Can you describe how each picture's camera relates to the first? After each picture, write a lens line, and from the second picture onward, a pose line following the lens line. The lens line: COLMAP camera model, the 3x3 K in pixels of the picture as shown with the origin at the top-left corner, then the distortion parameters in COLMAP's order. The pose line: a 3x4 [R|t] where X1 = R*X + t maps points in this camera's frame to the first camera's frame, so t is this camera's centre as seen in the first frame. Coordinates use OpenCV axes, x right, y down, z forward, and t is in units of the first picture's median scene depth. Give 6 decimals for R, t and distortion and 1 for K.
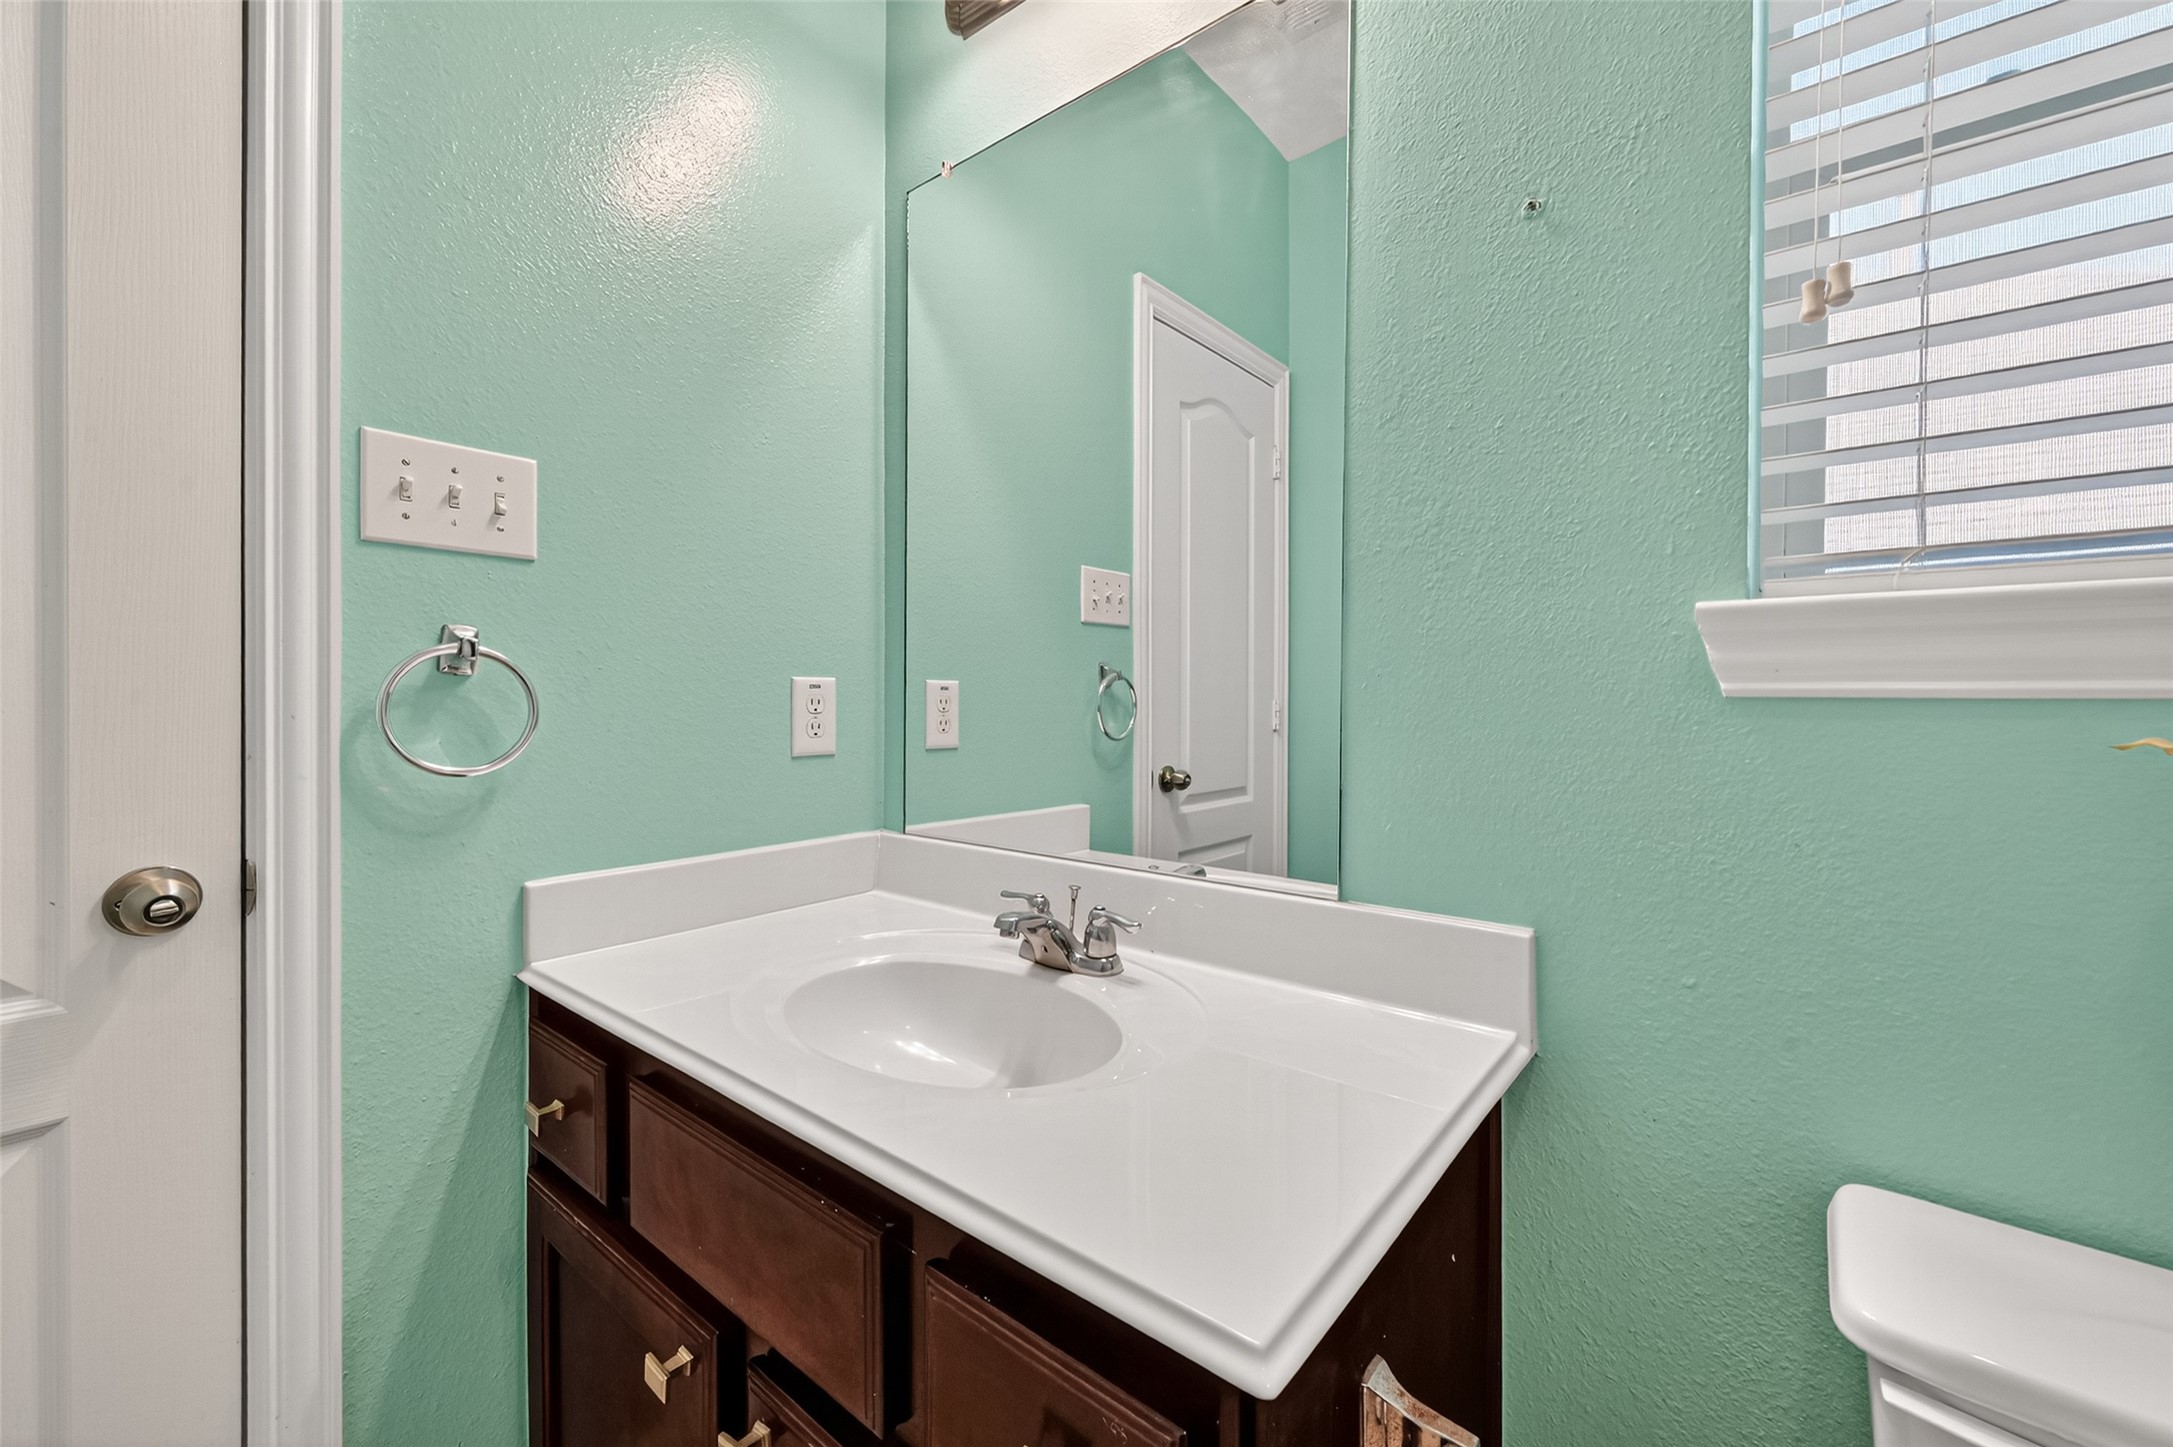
lens RADIAL K [[860.5, 0, 1089.8], [0, 860.5, 723.3], [0, 0, 1]] dist [-0.000774, 0.000034]
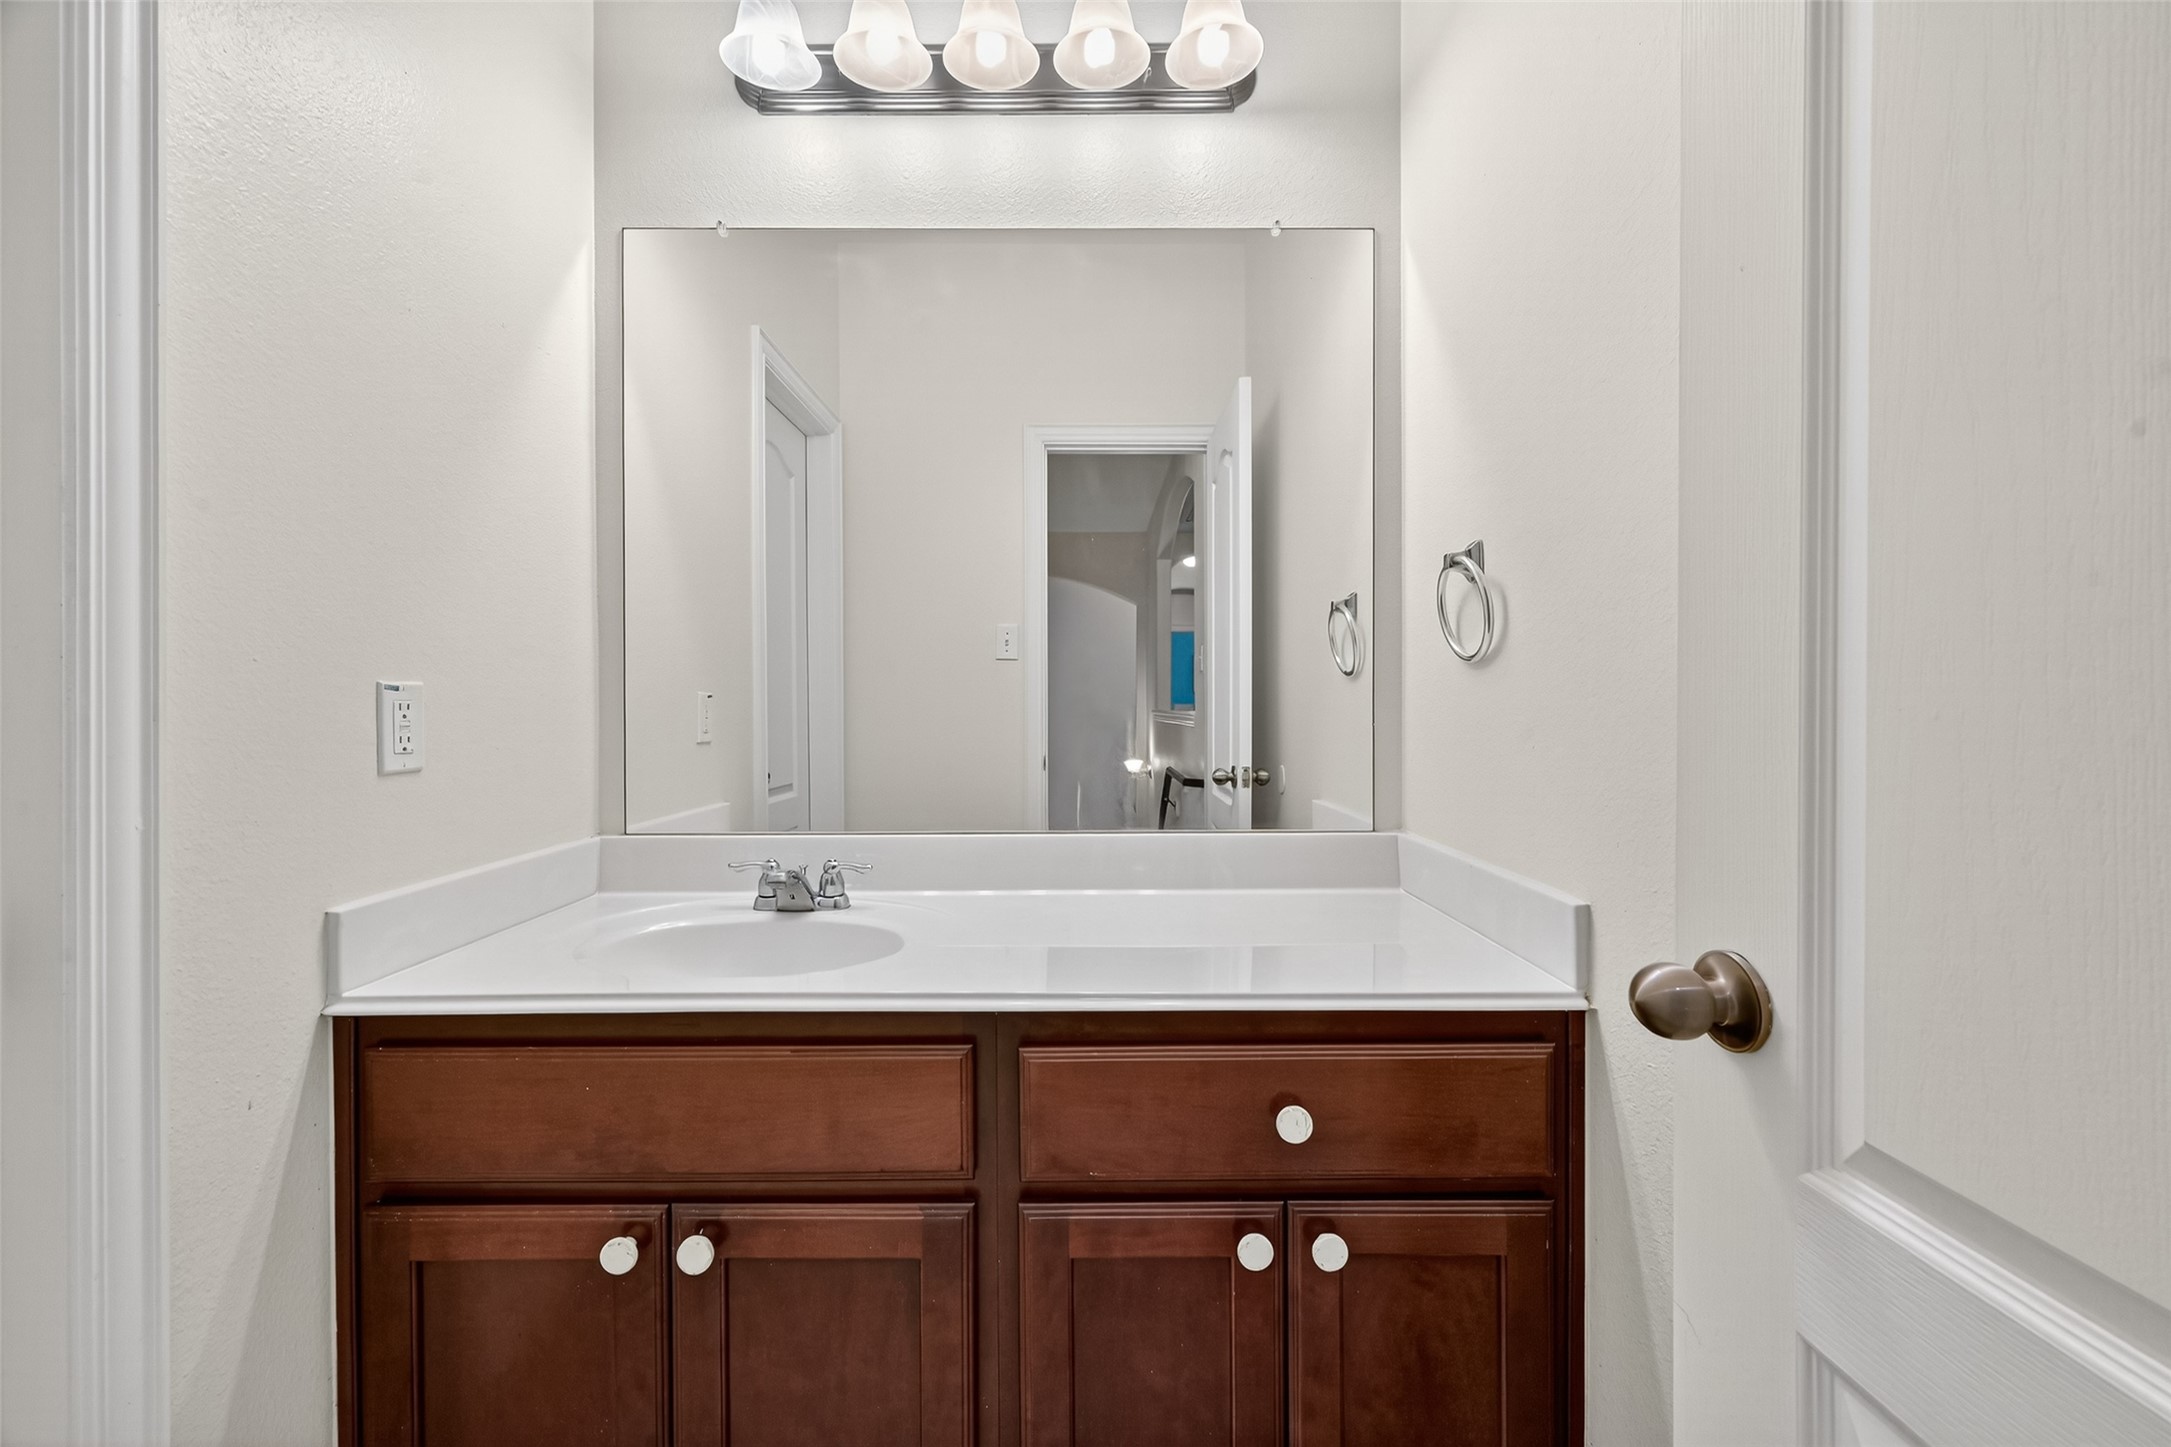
lens RADIAL K [[859.7, 0, 1088.8], [0, 859.7, 723.3], [0, 0, 1]] dist [-0.000774, 0.000034]
pose [[0.746819, -0.014781, 0.664863, -0.499703], [0.017767, 0.999840, 0.002271, -0.004140], [-0.664790, 0.010117, 0.746962, -0.194591]]
